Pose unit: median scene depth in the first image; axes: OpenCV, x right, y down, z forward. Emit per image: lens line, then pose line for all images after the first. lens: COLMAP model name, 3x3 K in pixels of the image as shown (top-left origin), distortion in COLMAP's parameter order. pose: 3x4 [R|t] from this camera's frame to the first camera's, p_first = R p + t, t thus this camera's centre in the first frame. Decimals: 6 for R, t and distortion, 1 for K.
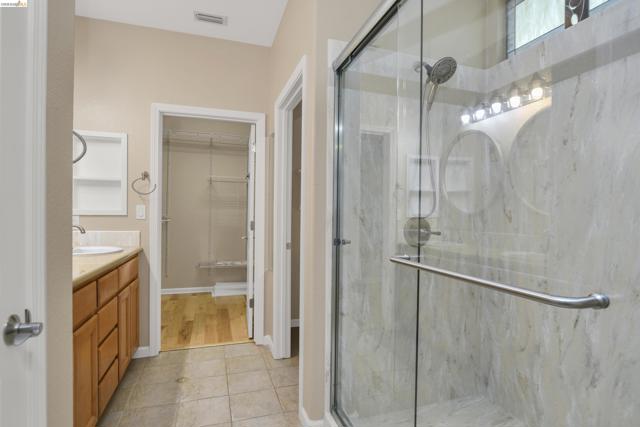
lens RADIAL K [[347.4, 0, 323.1], [0, 347.4, 217.1], [0, 0, 1]] dist [-0.022392, 0.003638]
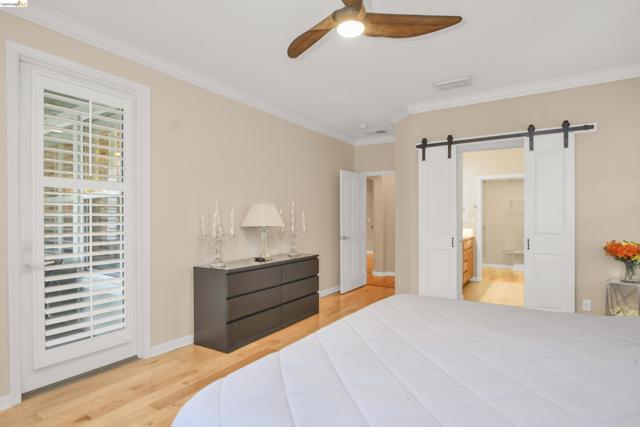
lens RADIAL K [[347.4, 0, 322.4], [0, 347.4, 217.5], [0, 0, 1]] dist [-0.022392, 0.003638]
pose [[0.642179, -0.007283, -0.766520, 0.591278], [-0.005982, 0.999877, -0.014512, 0.001833], [0.766532, 0.013904, 0.642056, -1.240646]]
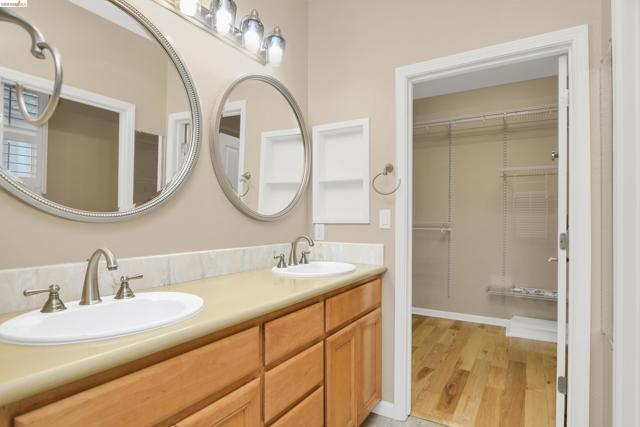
lens RADIAL K [[347.4, 0, 322.1], [0, 347.4, 217.4], [0, 0, 1]] dist [-0.022392, 0.003638]
pose [[0.662381, -0.010903, -0.749088, -0.049572], [-0.004052, 0.999827, -0.018135, -0.003403], [0.749156, 0.015047, 0.662222, 0.348371]]
